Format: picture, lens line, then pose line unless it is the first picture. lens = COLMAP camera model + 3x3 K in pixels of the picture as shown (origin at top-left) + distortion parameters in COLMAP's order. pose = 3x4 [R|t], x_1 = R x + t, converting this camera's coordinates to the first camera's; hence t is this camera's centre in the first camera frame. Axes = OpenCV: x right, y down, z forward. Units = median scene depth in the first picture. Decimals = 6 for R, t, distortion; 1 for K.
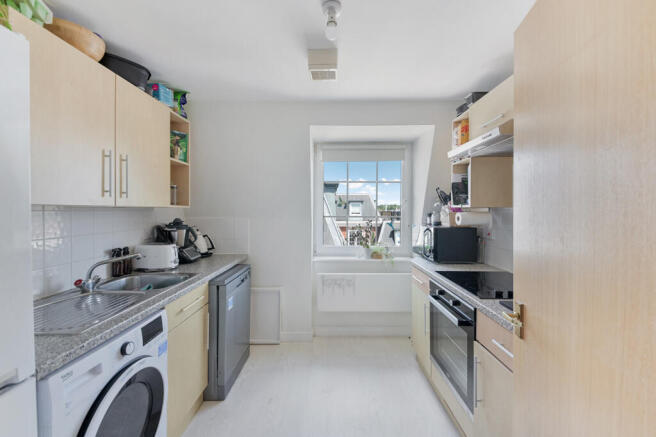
lens RADIAL K [[271.1, 0, 331.7], [0, 271.1, 215.5], [0, 0, 1]] dist [-0.010879, -0.005247]
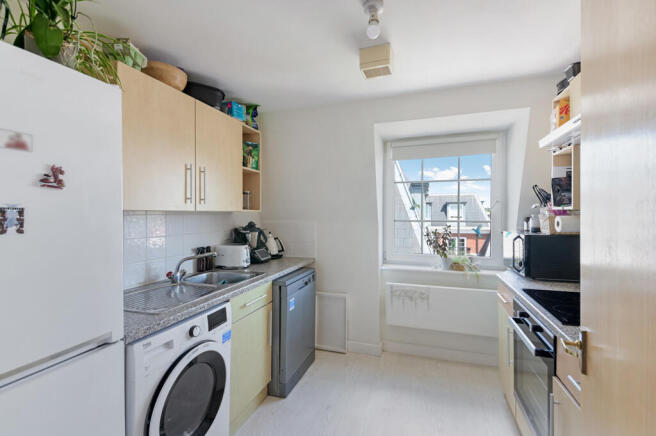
lens RADIAL K [[298.9, 0, 329.1], [0, 298.9, 213.8], [0, 0, 1]] dist [-0.001131, -0.001268]
pose [[0.946645, -0.002850, -0.322265, 0.134591], [-0.003097, 0.999834, -0.017937, -0.000529], [0.322263, 0.017978, 0.946479, -0.041005]]
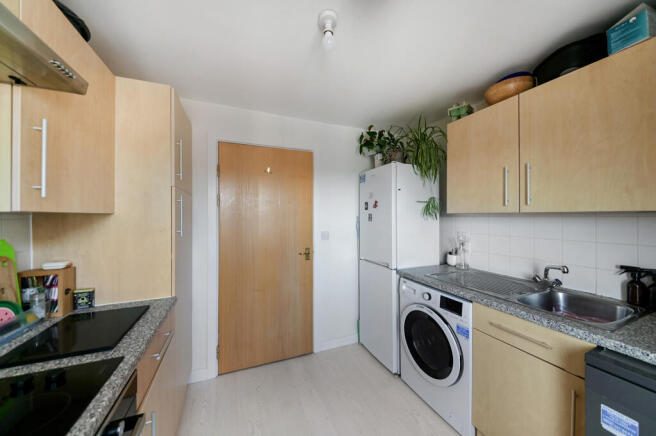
lens RADIAL K [[228.2, 0, 328.5], [0, 228.2, 215.1], [0, 0, 1]] dist [-0.000257, -0.000007]
pose [[-0.923397, 0.001534, -0.383843, 0.230279], [-0.005730, 0.999825, 0.017781, -0.029684], [0.383803, 0.018618, -0.923227, 1.246175]]
